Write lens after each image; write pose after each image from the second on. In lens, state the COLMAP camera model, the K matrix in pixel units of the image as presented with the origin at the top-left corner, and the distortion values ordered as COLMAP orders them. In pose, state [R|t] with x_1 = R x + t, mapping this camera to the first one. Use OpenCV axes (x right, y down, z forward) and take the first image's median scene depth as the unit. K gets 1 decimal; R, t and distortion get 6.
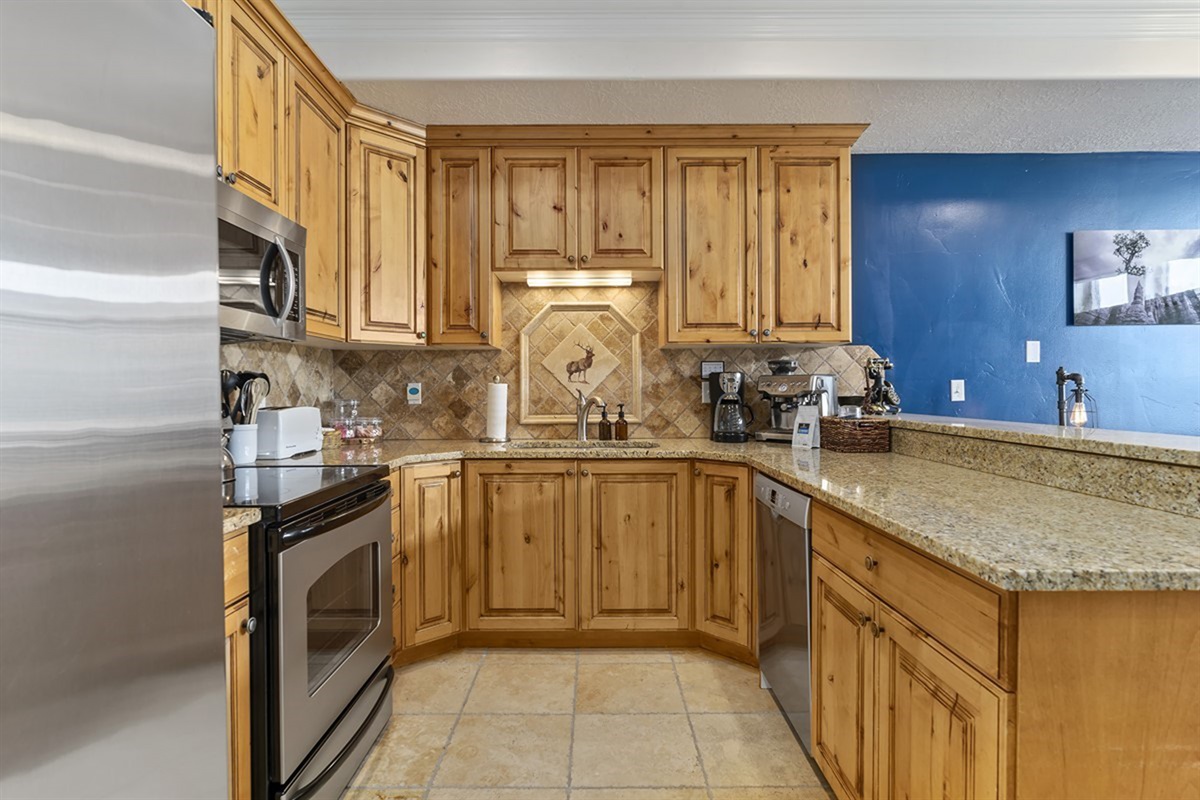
lens RADIAL K [[609.2, 0, 599.3], [0, 609.2, 394.4], [0, 0, 1]] dist [-0.017882, -0.000015]
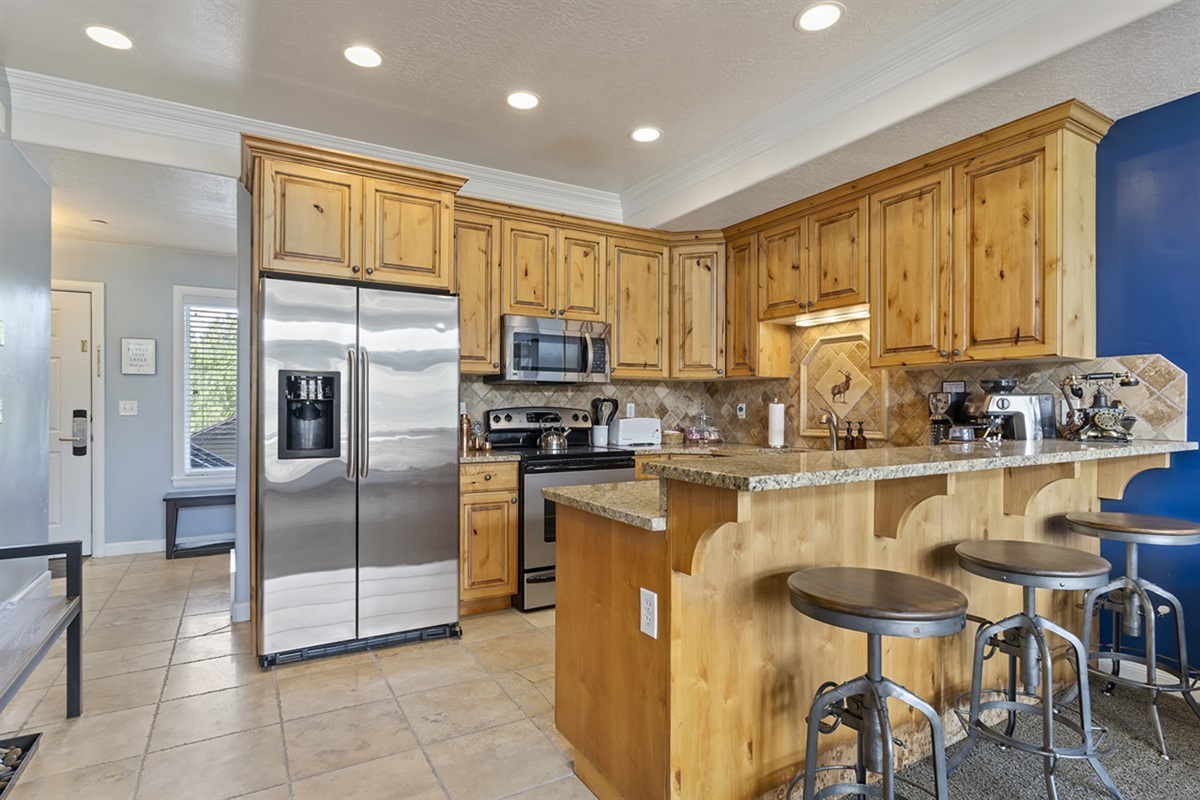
lens RADIAL K [[609.2, 0, 599.3], [0, 609.2, 394.4], [0, 0, 1]] dist [-0.017882, -0.000015]
pose [[0.502295, -0.014103, -0.864582, 0.825032], [-0.009197, 0.999723, -0.021651, -0.006820], [0.864648, 0.018827, 0.502026, 0.006864]]
